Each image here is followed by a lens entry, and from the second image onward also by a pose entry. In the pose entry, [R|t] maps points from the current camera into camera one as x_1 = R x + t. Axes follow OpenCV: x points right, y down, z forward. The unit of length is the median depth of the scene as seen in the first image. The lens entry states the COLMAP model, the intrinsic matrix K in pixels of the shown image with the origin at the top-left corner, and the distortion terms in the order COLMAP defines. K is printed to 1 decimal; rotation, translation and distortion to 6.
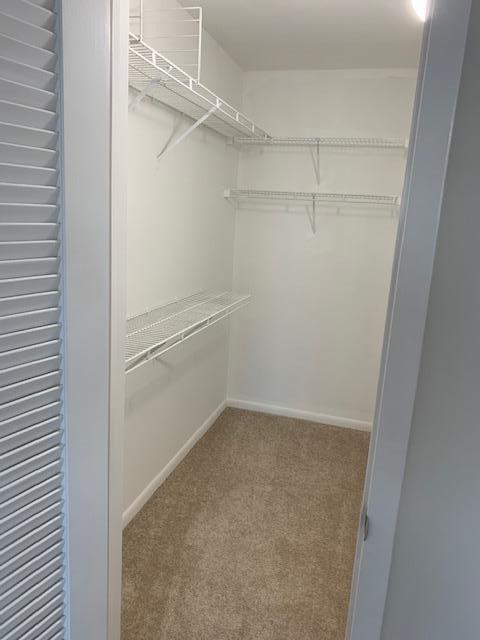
lens RADIAL K [[489.5, 0, 239.7], [0, 489.5, 319.5], [0, 0, 1]] dist [0.015208, -0.029821]
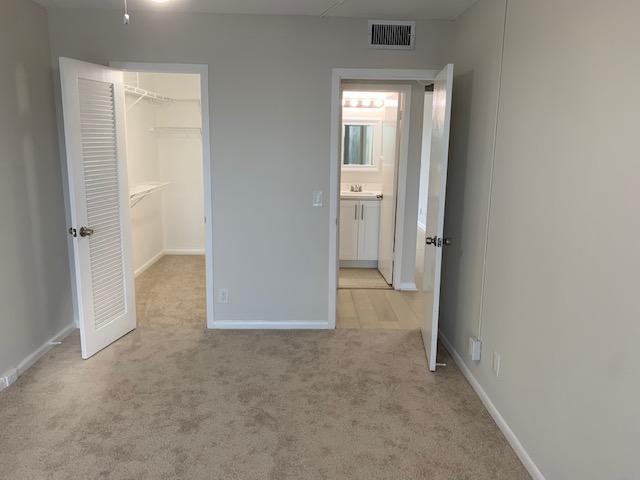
lens RADIAL K [[489.5, 0, 319.0], [0, 489.5, 241.3], [0, 0, 1]] dist [0.015208, -0.029821]
pose [[0.949925, -0.105060, 0.294288, -0.018159], [0.103080, 0.994424, 0.022279, 0.228499], [-0.294987, 0.009171, 0.955457, -1.151773]]
